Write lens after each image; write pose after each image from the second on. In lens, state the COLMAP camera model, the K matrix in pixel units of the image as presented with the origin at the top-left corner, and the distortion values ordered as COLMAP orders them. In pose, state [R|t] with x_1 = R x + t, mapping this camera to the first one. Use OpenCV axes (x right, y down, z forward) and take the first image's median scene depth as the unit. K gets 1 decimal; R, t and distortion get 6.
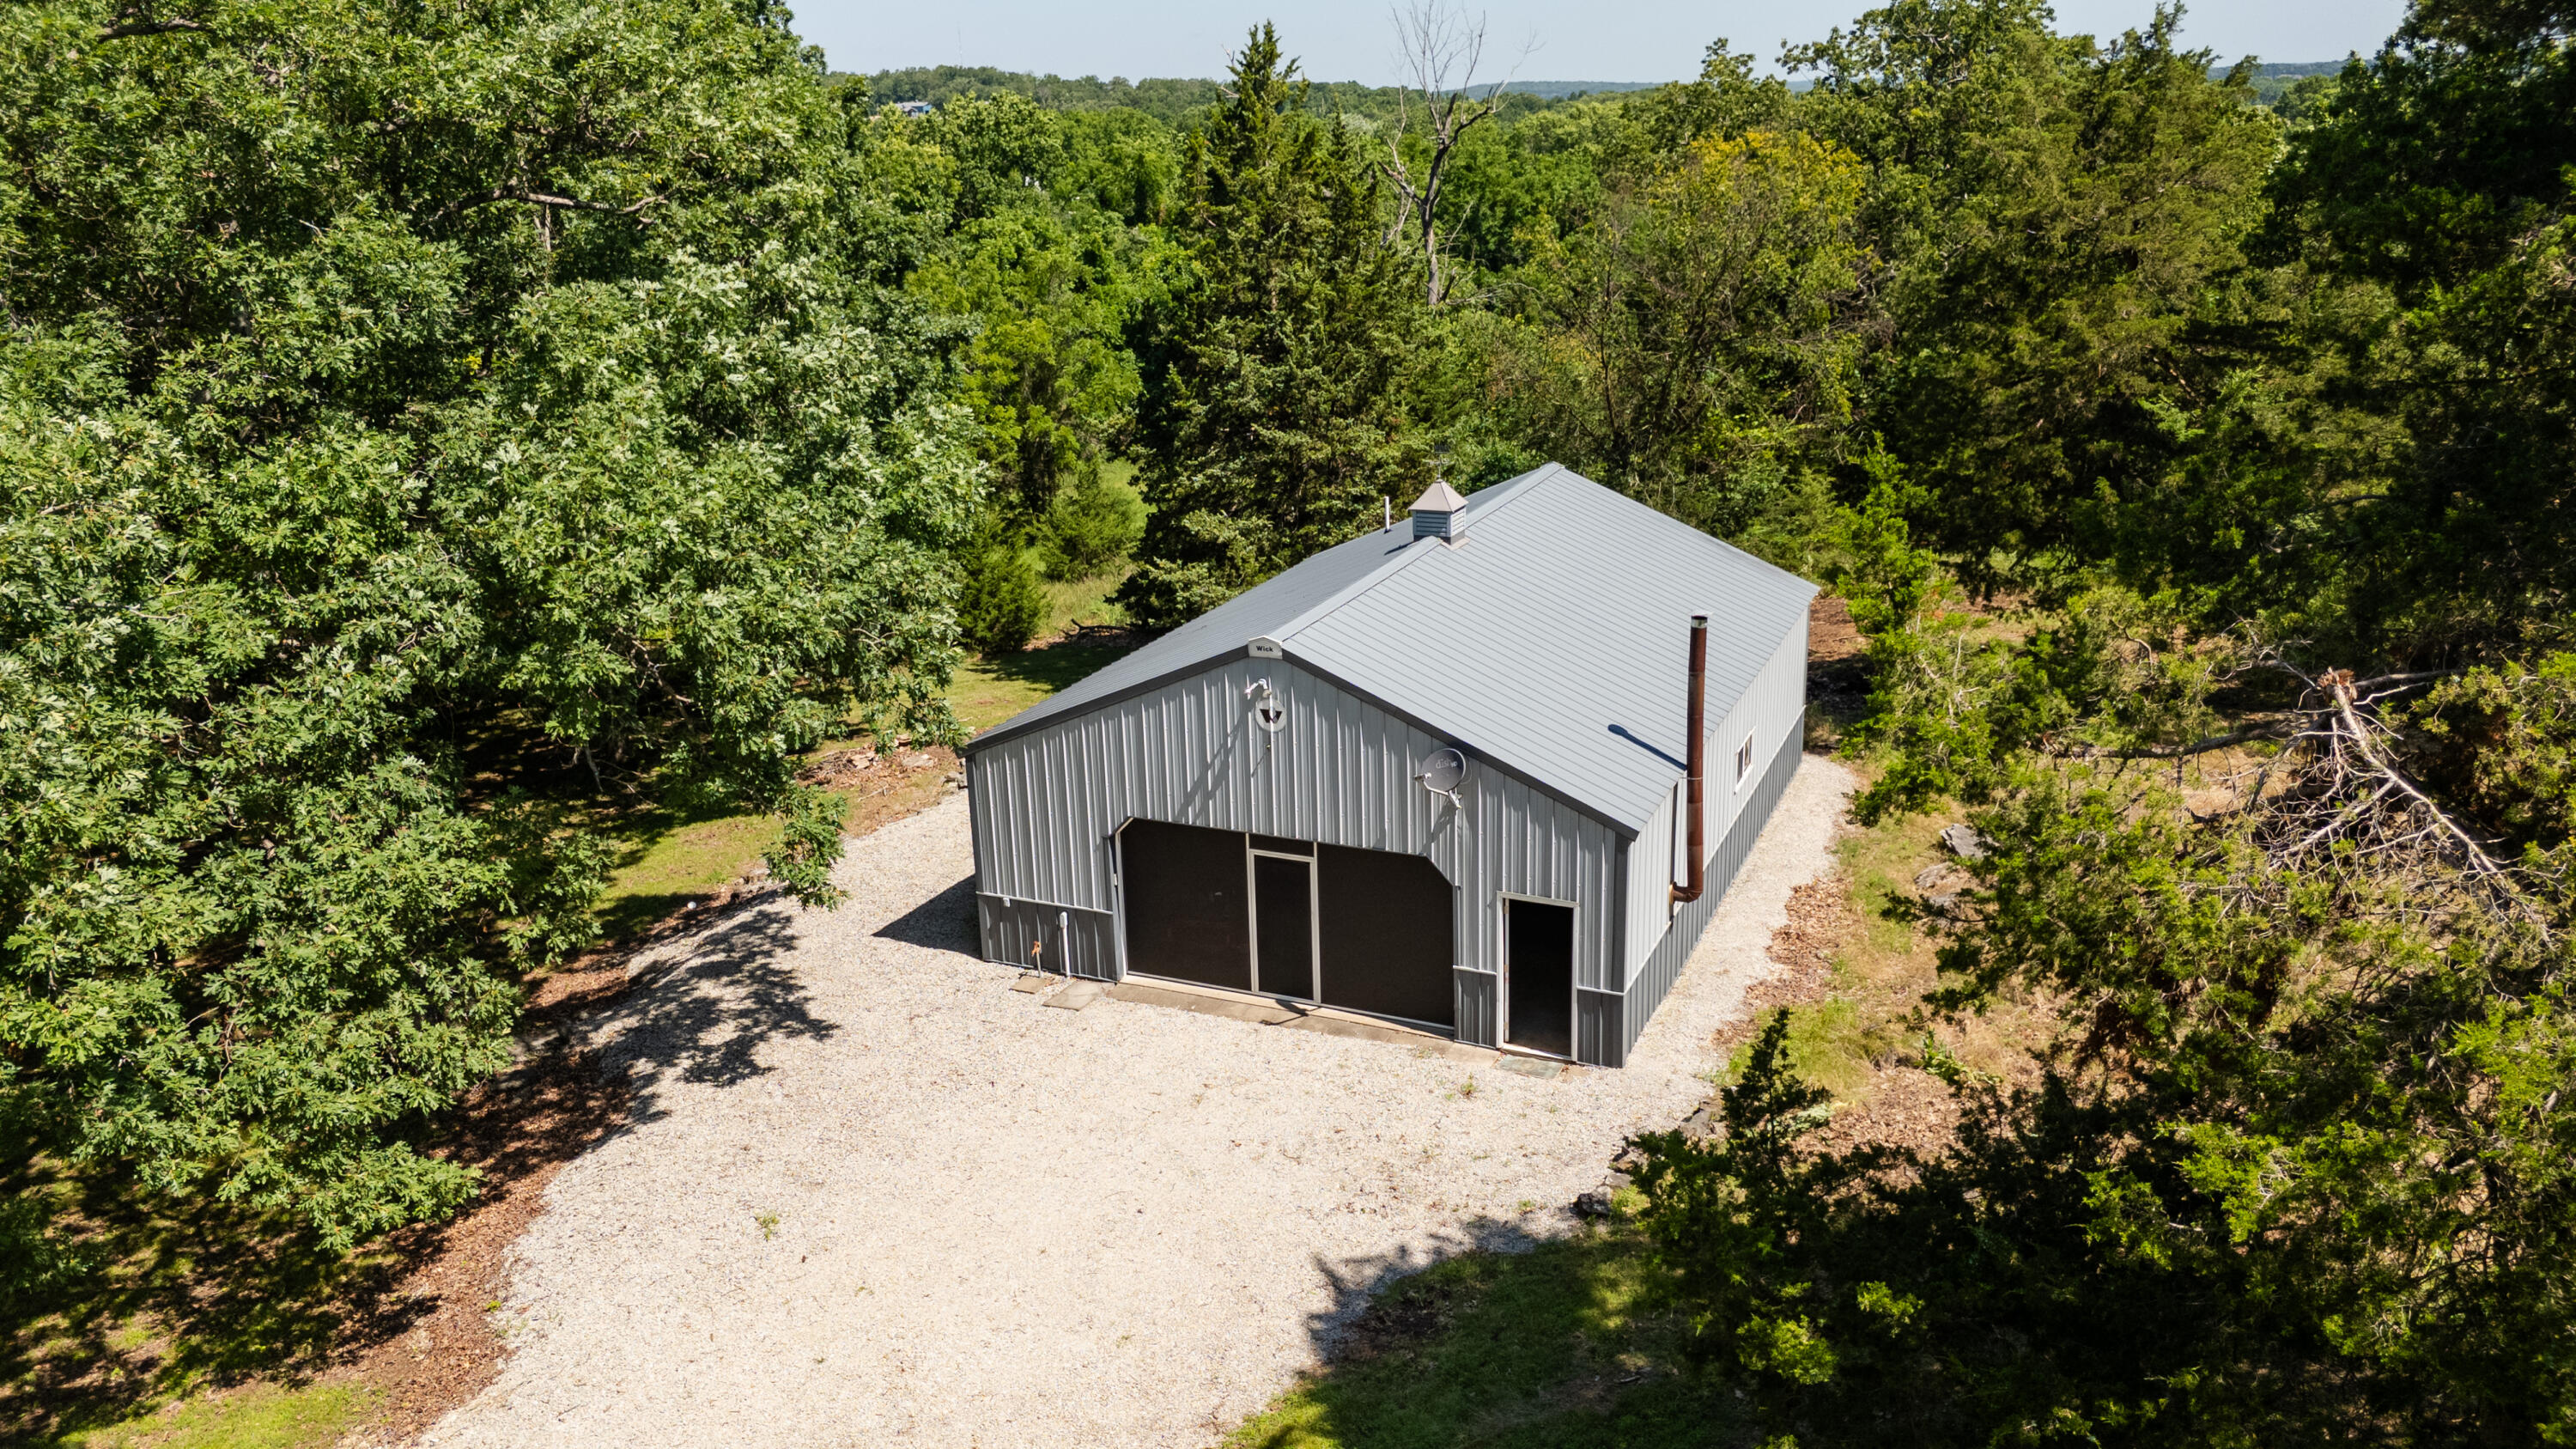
lens RADIAL K [[1892.5, 0, 1298.8], [0, 1892.5, 740.3], [0, 0, 1]] dist [0.061986, -0.057811]
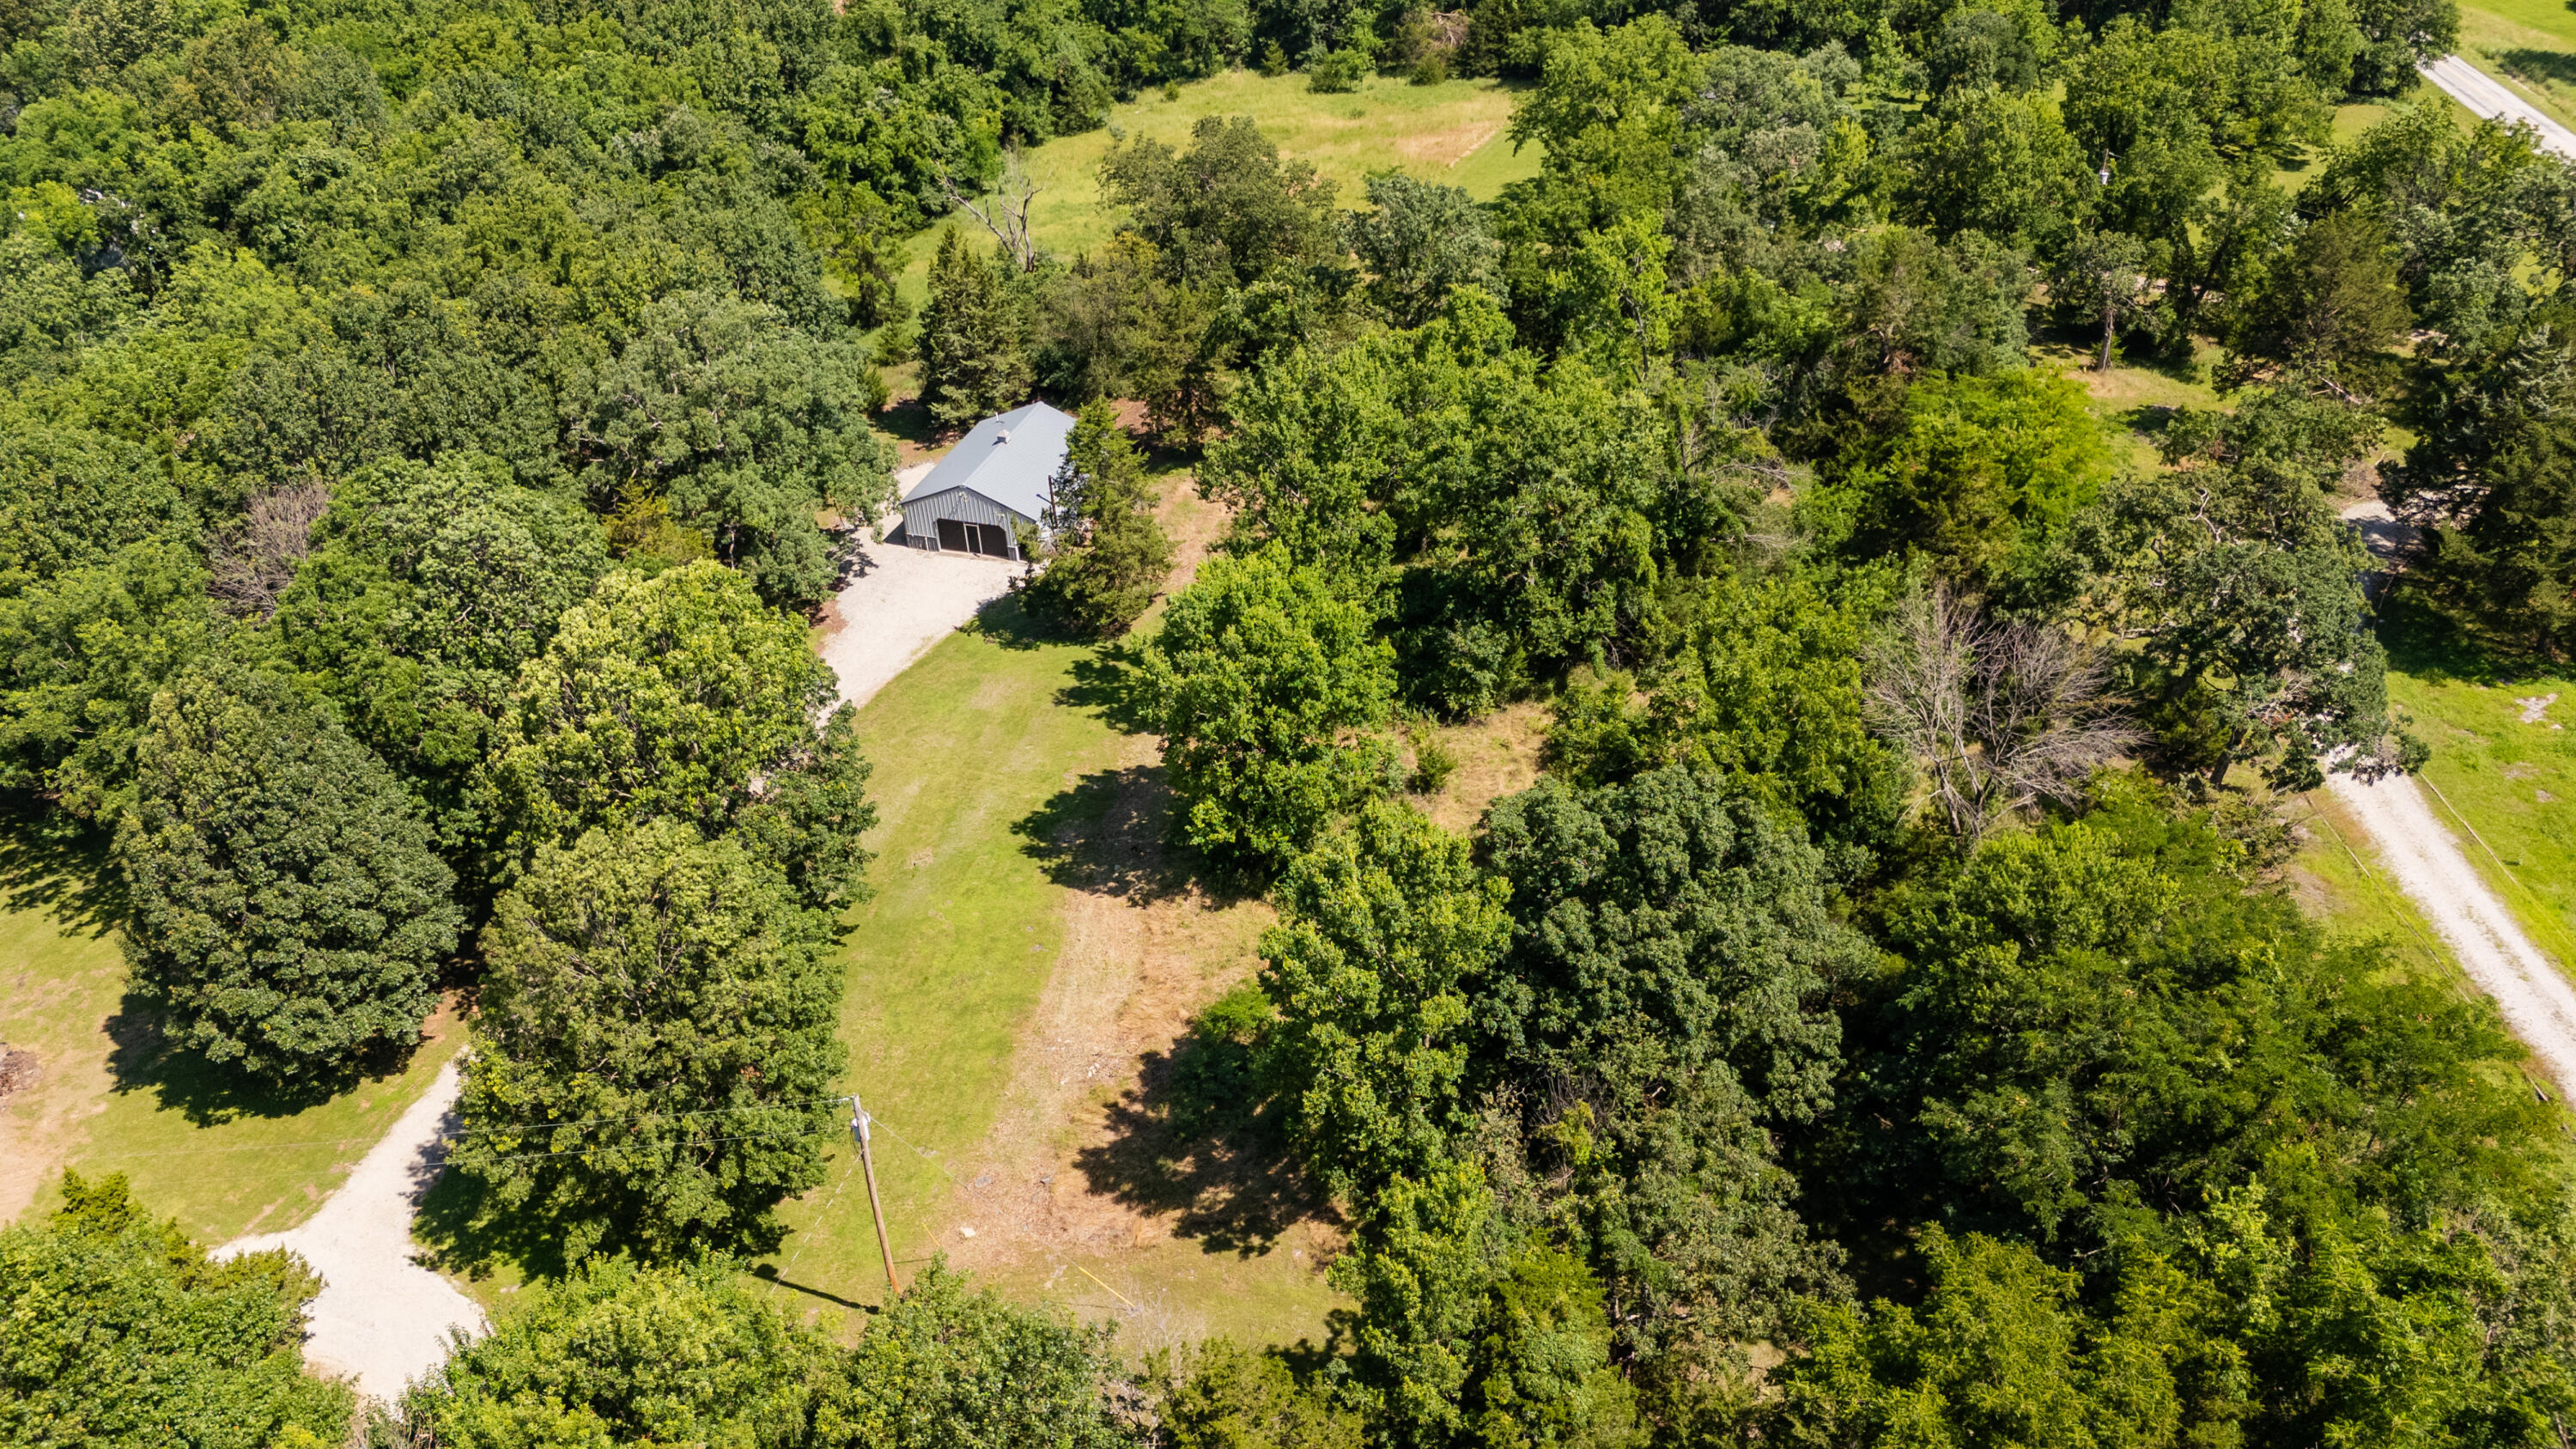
lens RADIAL K [[1892.5, 0, 1298.8], [0, 1892.5, 740.3], [0, 0, 1]] dist [0.061986, -0.057811]
pose [[0.992084, -0.073146, 0.102078, 0.281280], [0.040692, 0.956242, 0.289732, -0.767752], [-0.118804, -0.283284, 0.951649, -3.794613]]
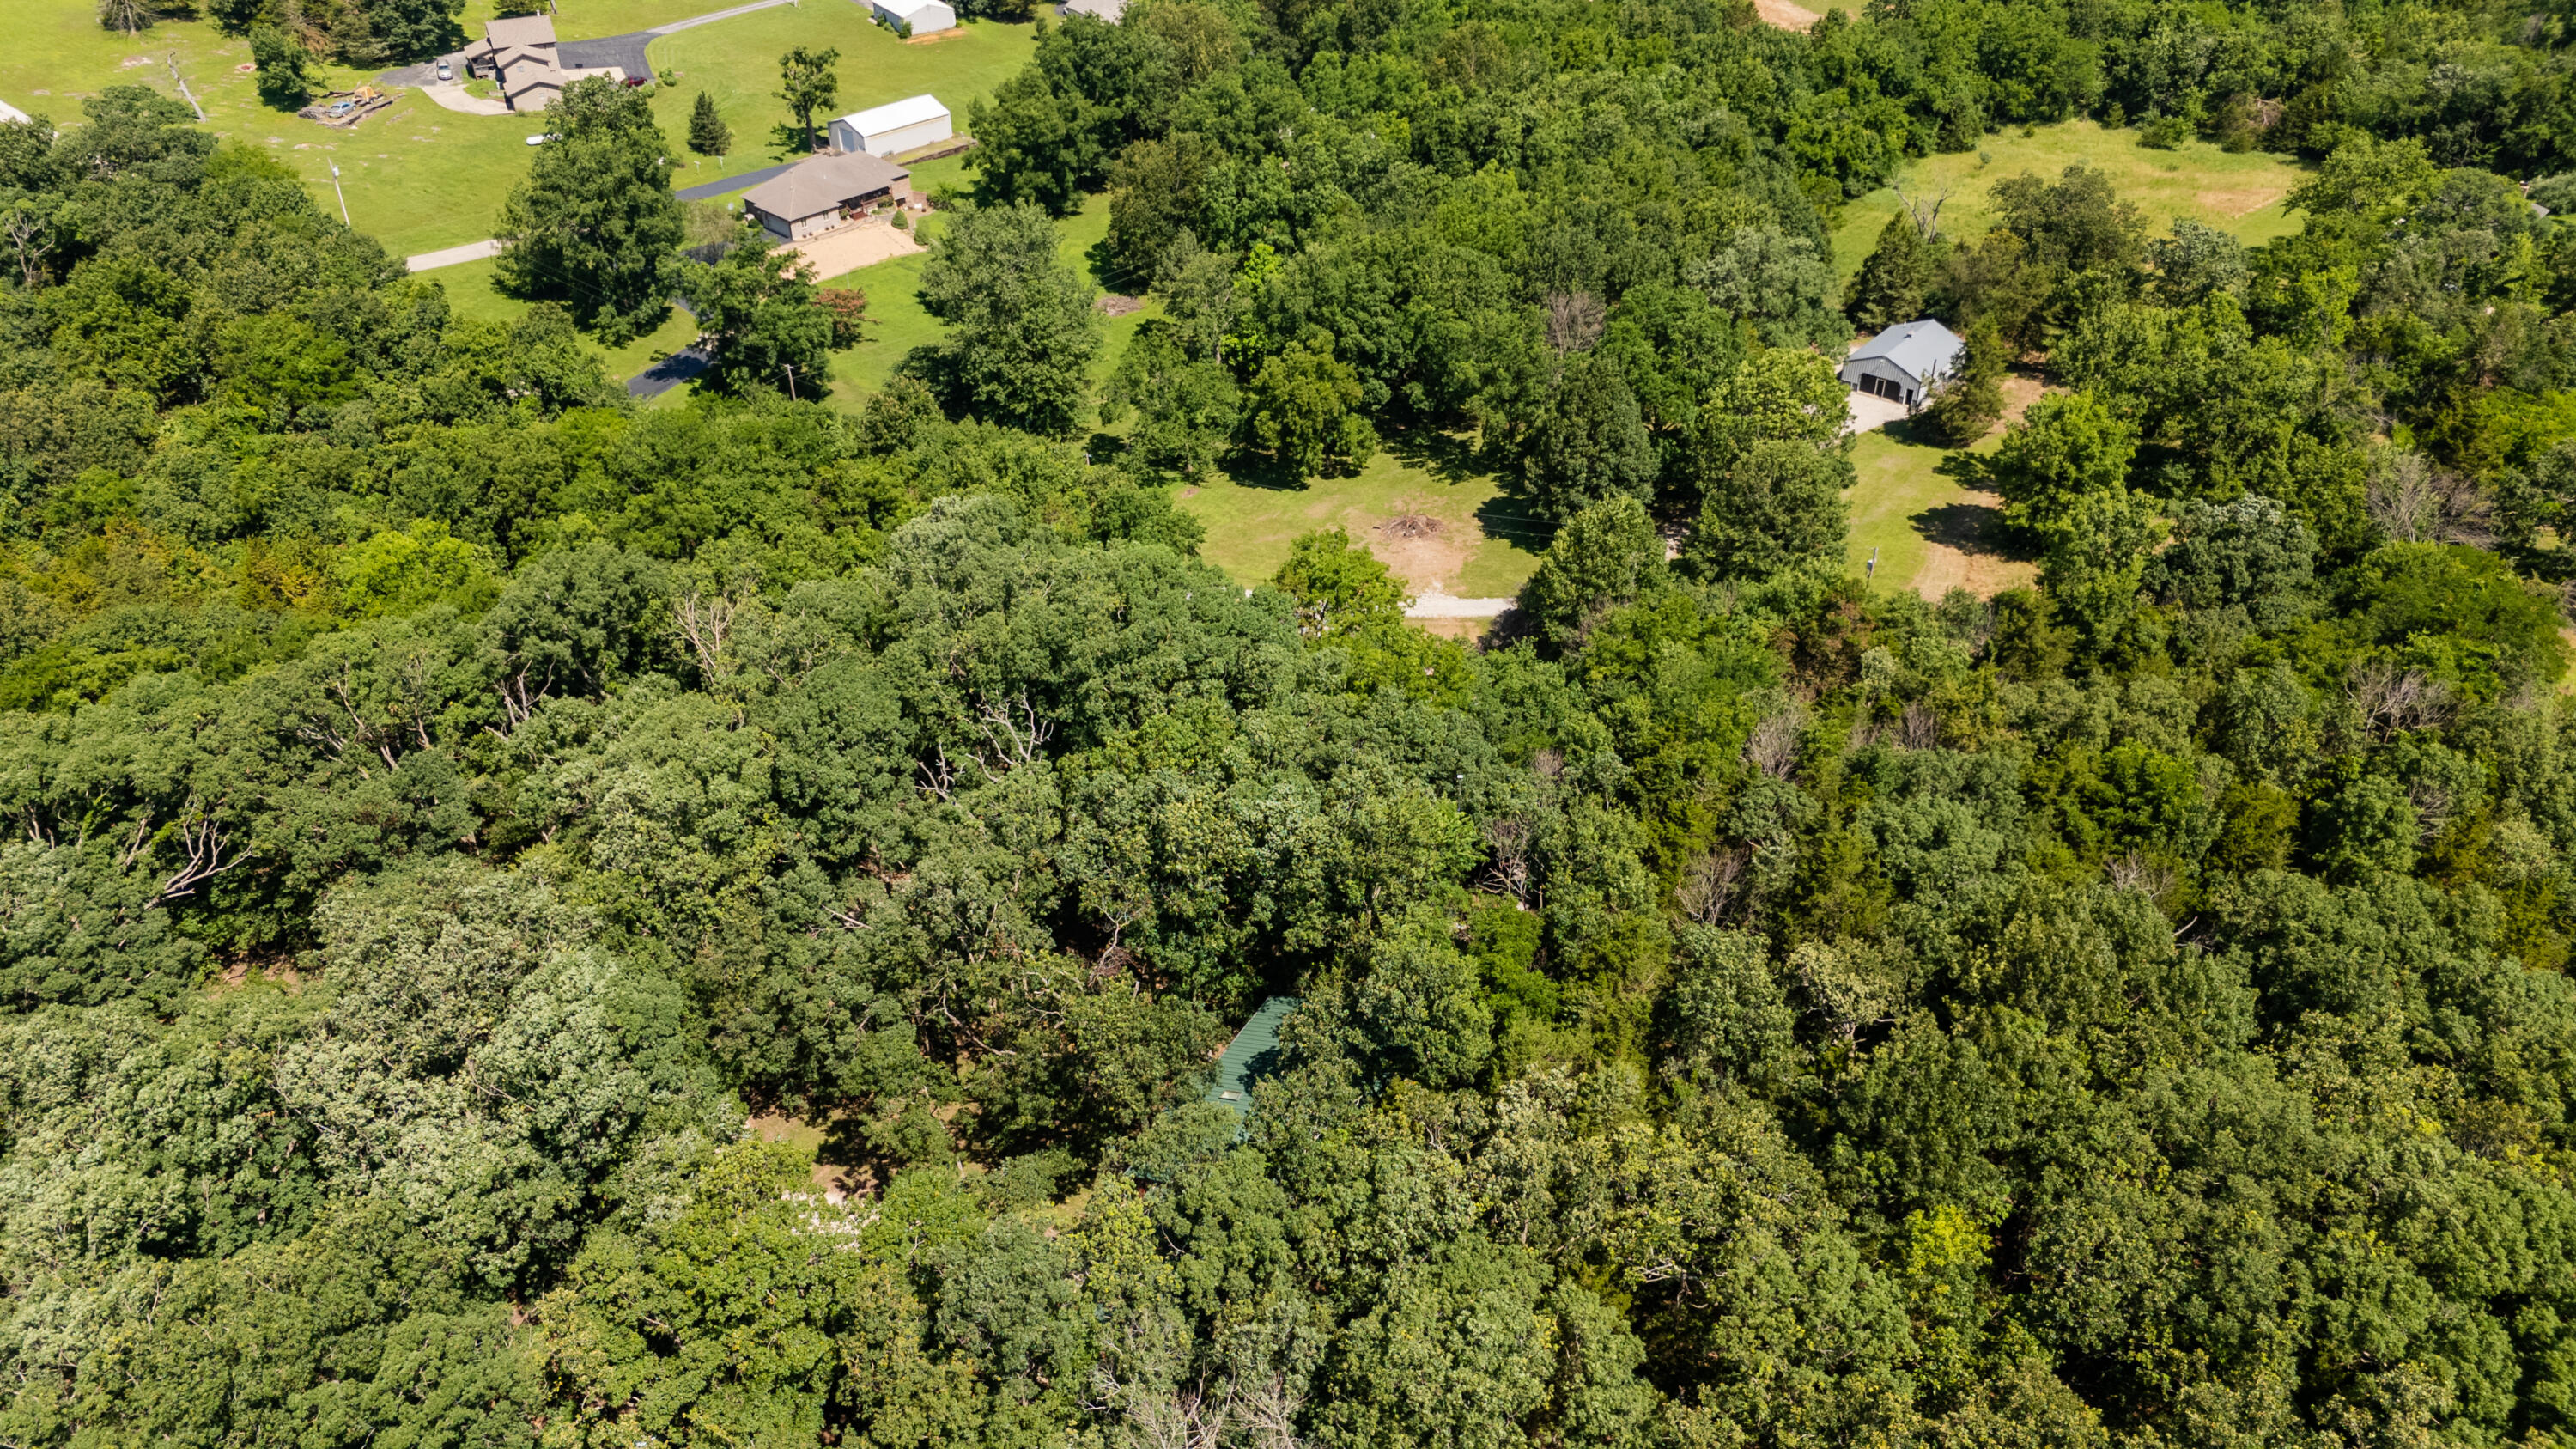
lens RADIAL K [[1892.5, 0, 1298.8], [0, 1892.5, 740.3], [0, 0, 1]] dist [0.061986, -0.057811]
pose [[0.963316, 0.172329, -0.205729, -0.479030], [-0.101211, 0.943272, 0.316218, -0.836410], [0.248552, -0.283796, 0.926111, -7.869027]]
